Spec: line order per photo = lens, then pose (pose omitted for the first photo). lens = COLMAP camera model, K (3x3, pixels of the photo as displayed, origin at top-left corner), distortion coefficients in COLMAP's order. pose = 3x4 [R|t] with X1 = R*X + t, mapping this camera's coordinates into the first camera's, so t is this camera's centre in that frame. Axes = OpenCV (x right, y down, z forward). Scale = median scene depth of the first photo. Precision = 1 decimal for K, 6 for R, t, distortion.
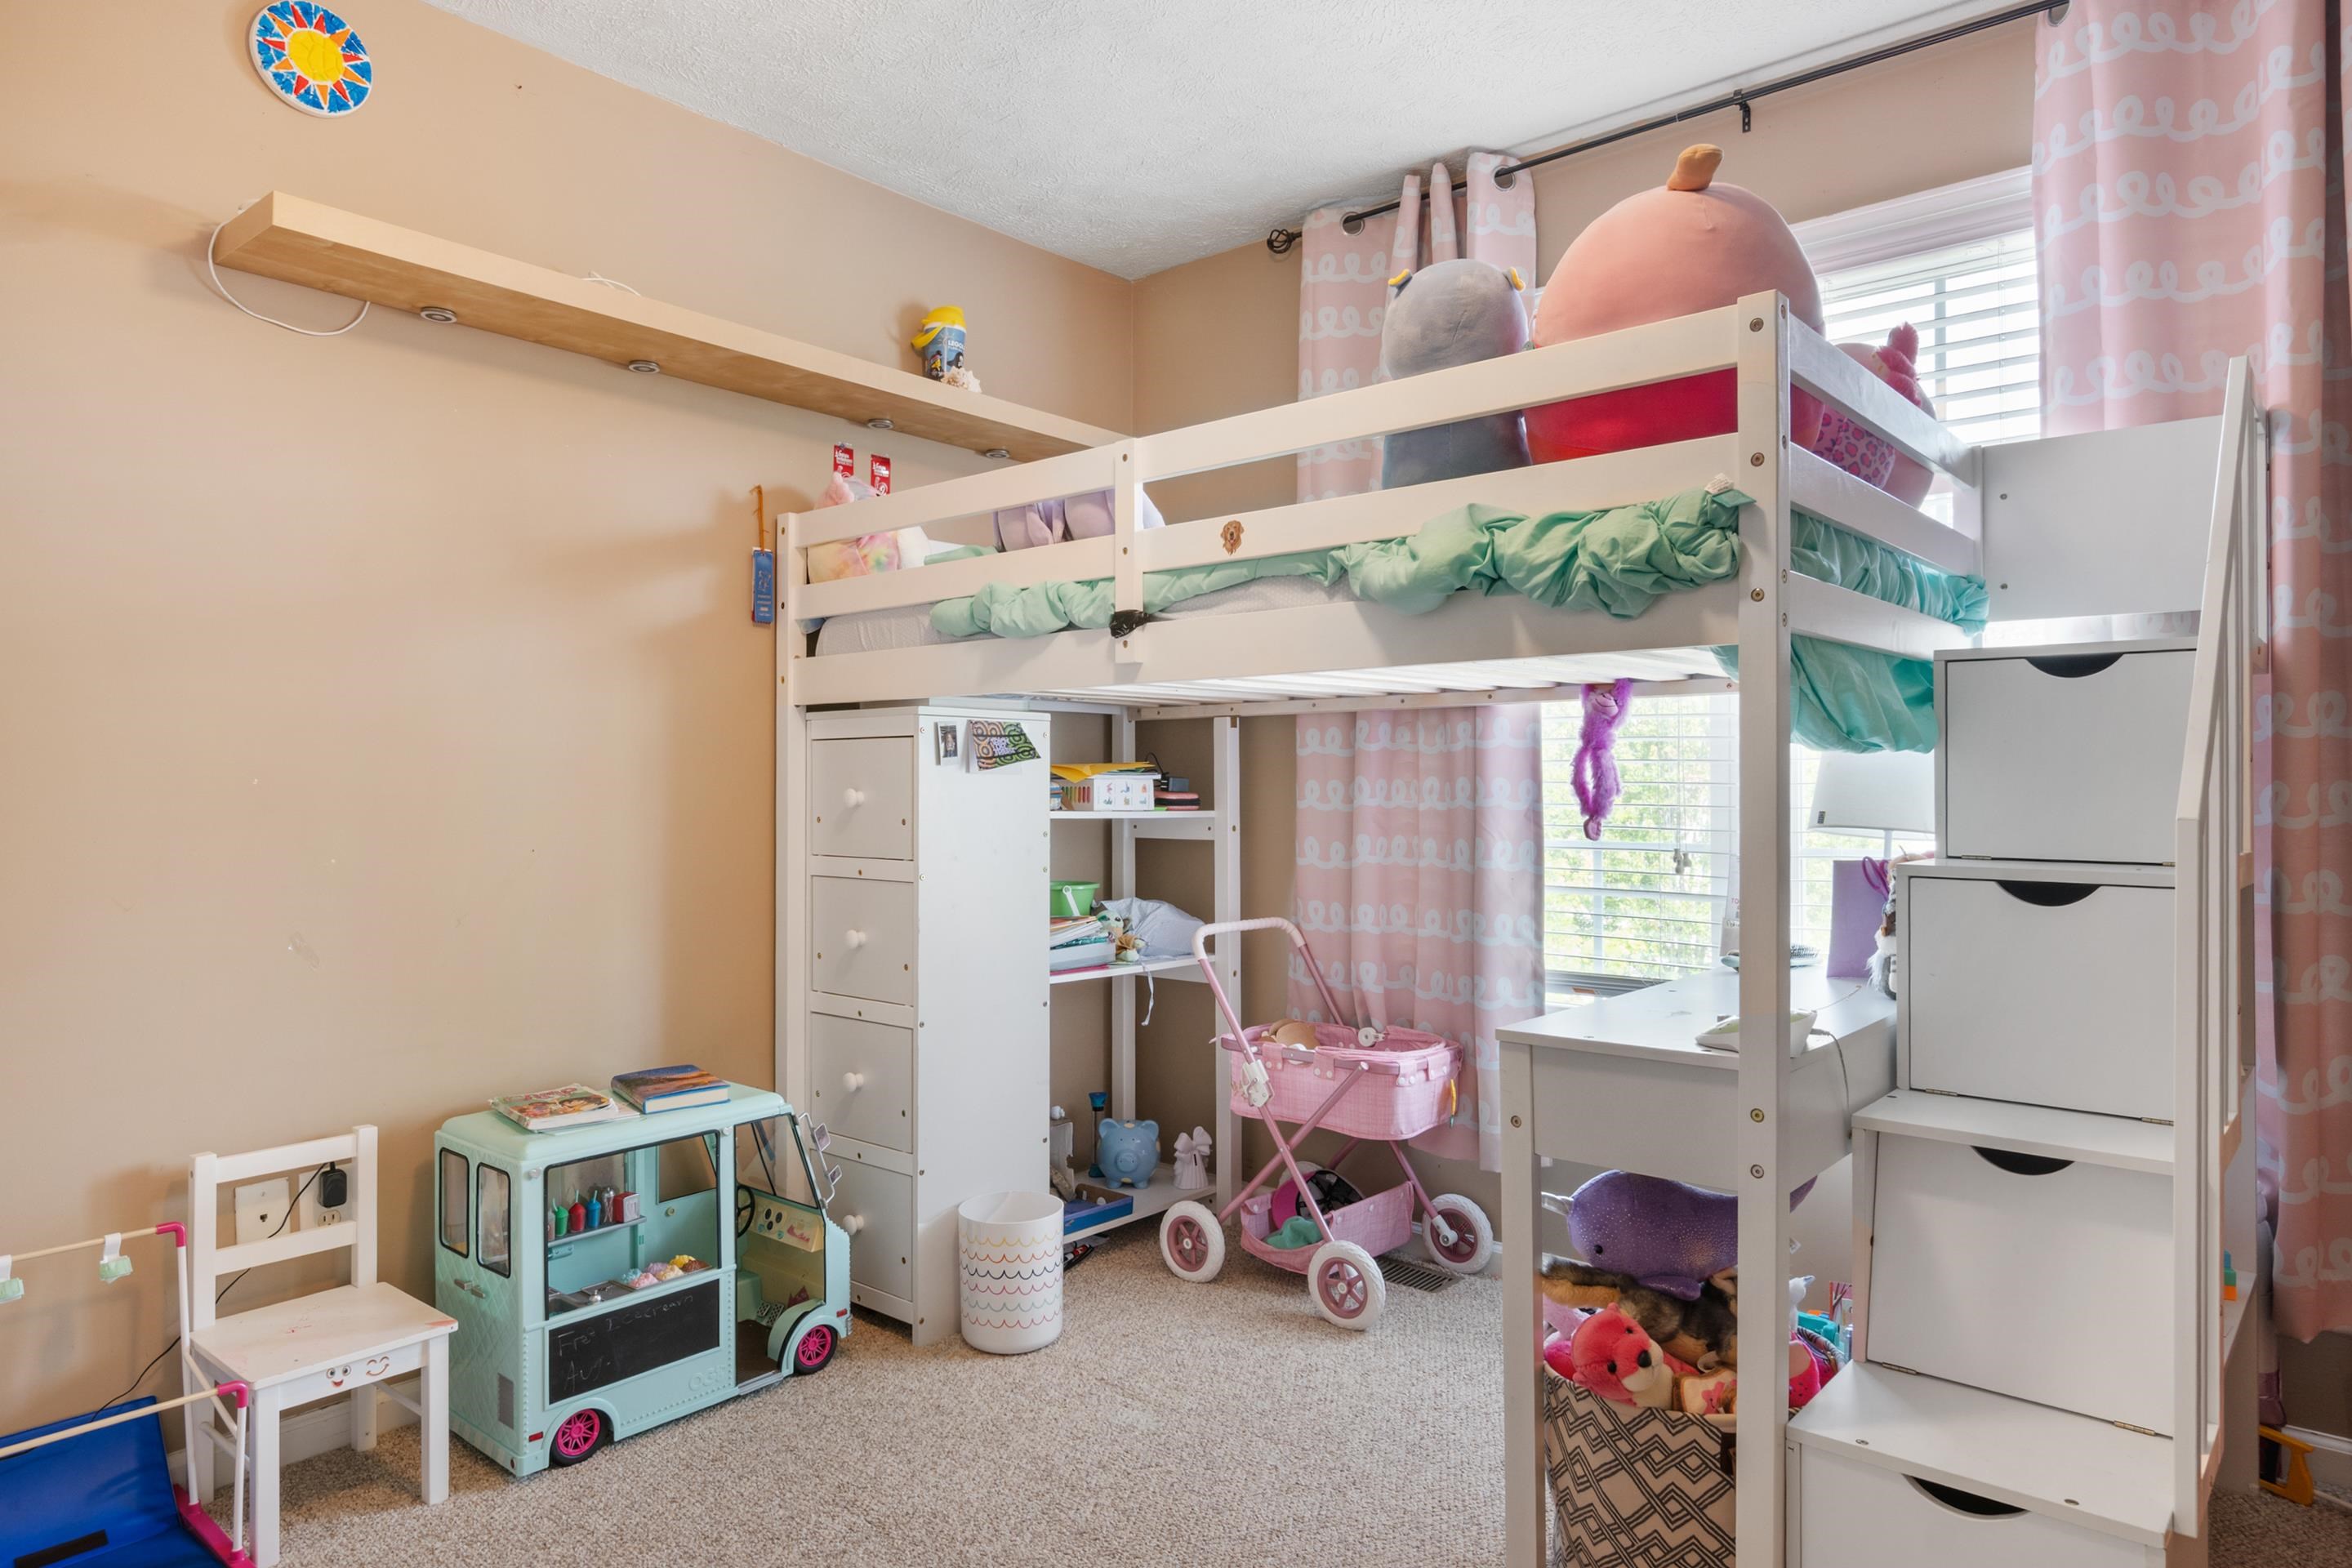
lens RADIAL K [[1416.1, 0, 1181.4], [0, 1416.1, 781.7], [0, 0, 1]] dist [0.003371, -0.000183]
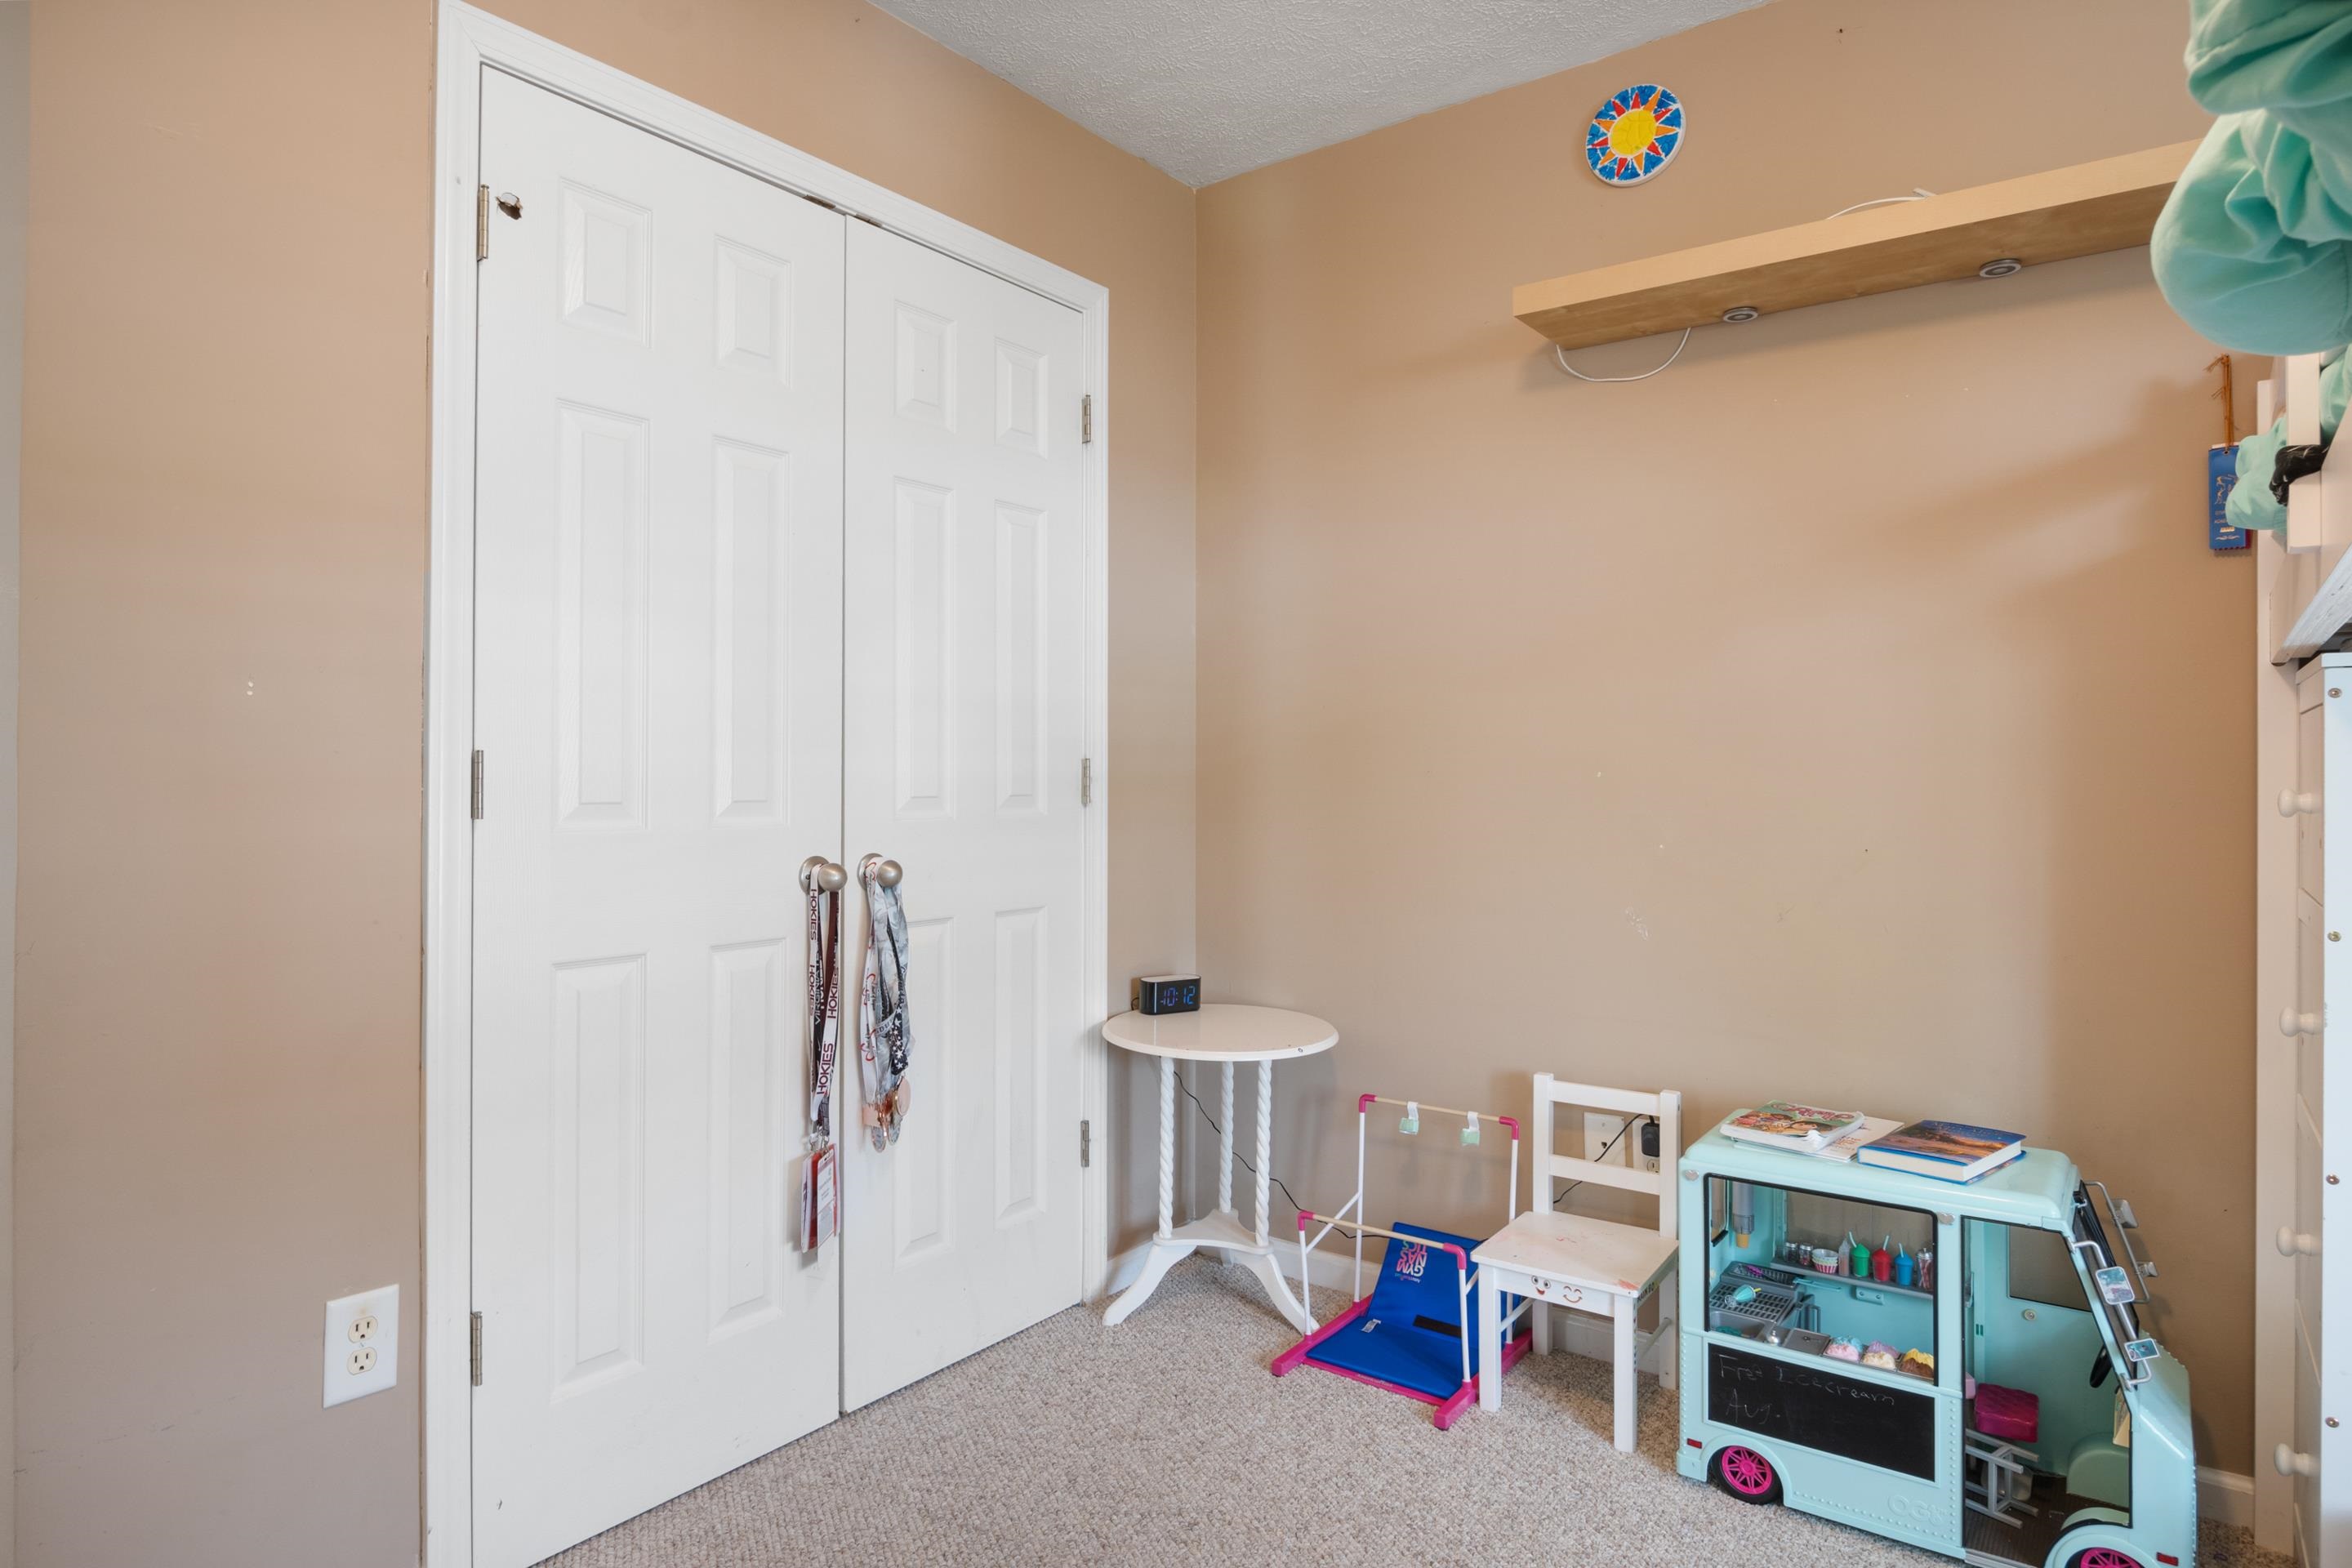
lens RADIAL K [[1359.9, 0, 1179.4], [0, 1359.9, 773.7], [0, 0, 1]] dist [-0.004062, -0.007224]
pose [[0.048803, 0.004372, -0.998799, 0.444627], [-0.001463, 0.999990, 0.004305, -0.004630], [0.998807, 0.001252, 0.048809, 0.574485]]
